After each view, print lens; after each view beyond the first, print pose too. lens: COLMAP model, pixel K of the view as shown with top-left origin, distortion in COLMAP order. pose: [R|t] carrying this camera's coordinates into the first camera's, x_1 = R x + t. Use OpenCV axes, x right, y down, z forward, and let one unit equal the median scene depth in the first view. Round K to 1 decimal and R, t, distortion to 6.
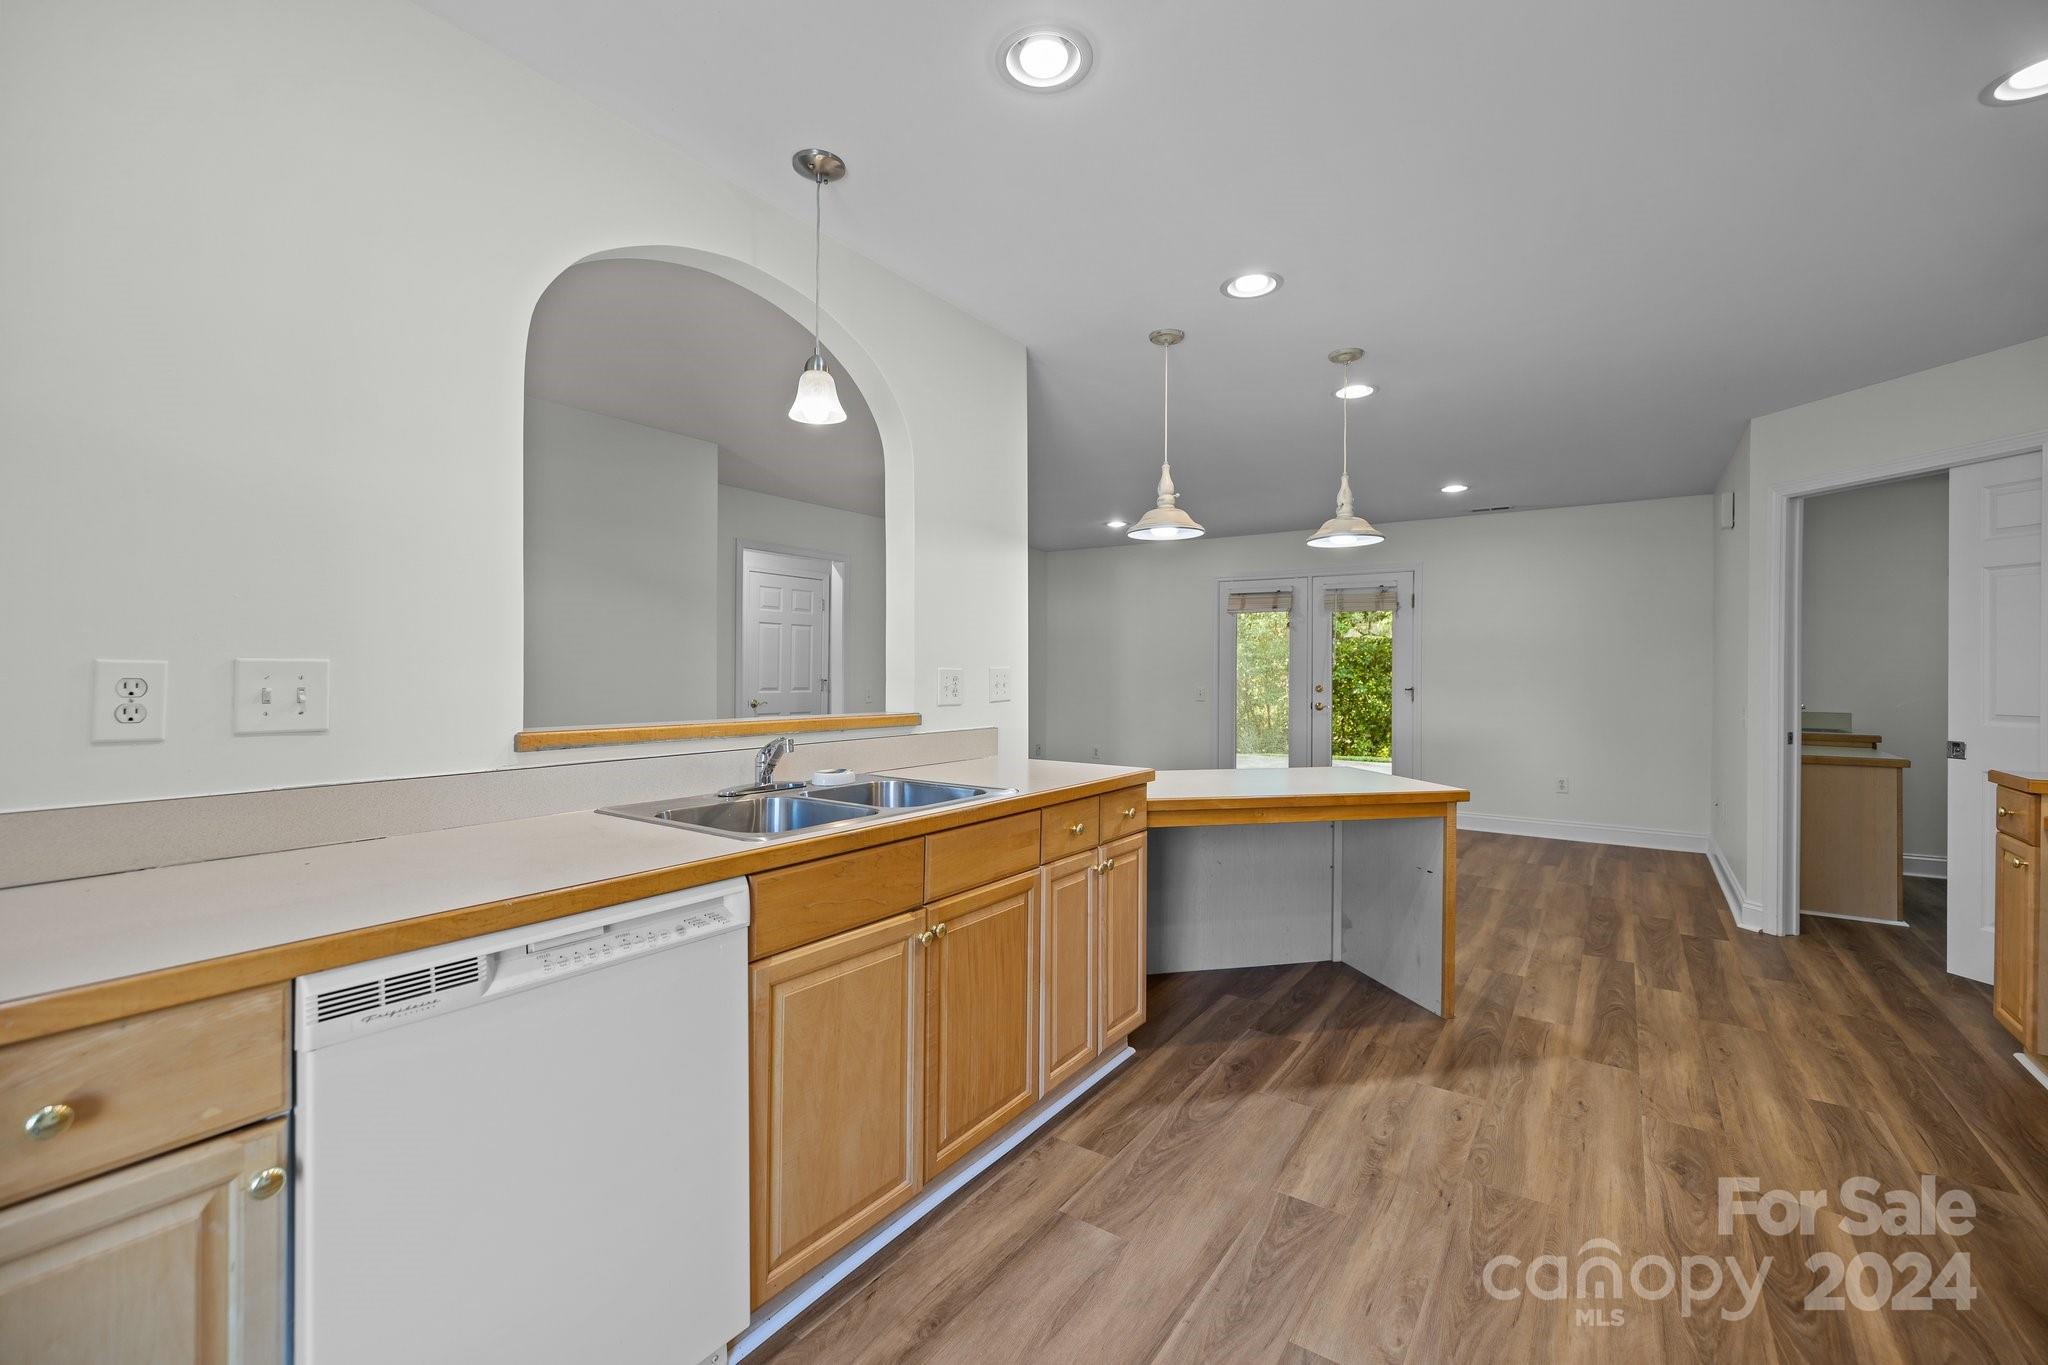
lens RADIAL K [[859.2, 0, 1018.3], [0, 859.2, 665.1], [0, 0, 1]] dist [0.000845, -0.000373]
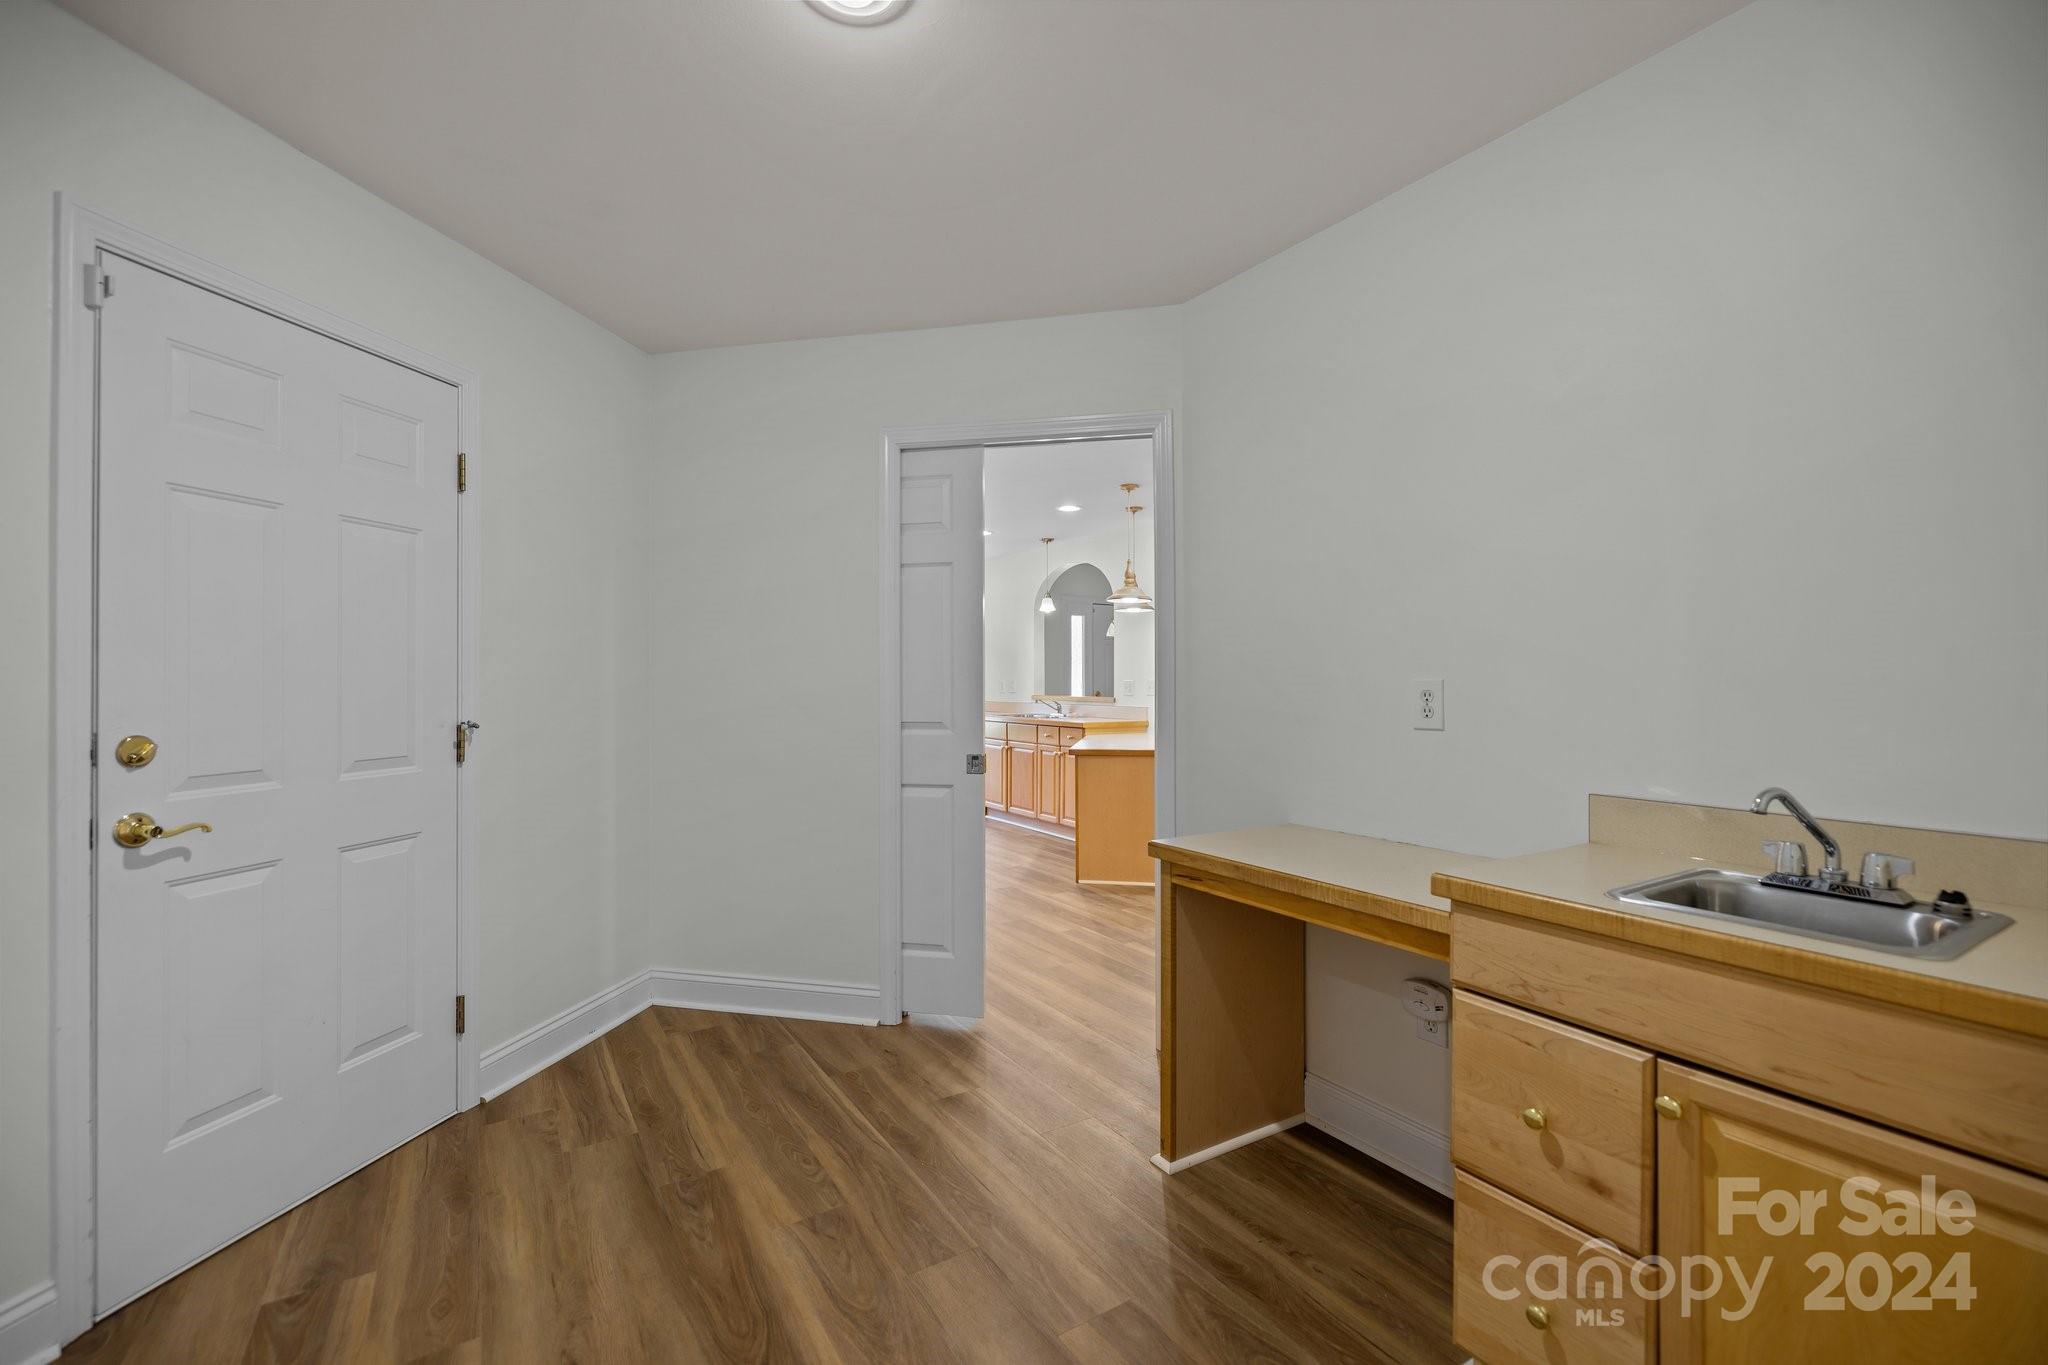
lens RADIAL K [[853.8, 0, 1020.8], [0, 853.8, 675.2], [0, 0, 1]] dist [0.002385, -0.000210]
pose [[-0.379522, -0.012835, -0.925094, 2.533841], [0.002171, 0.999889, -0.014764, 0.027351], [0.925180, -0.007611, -0.379452, 1.843916]]
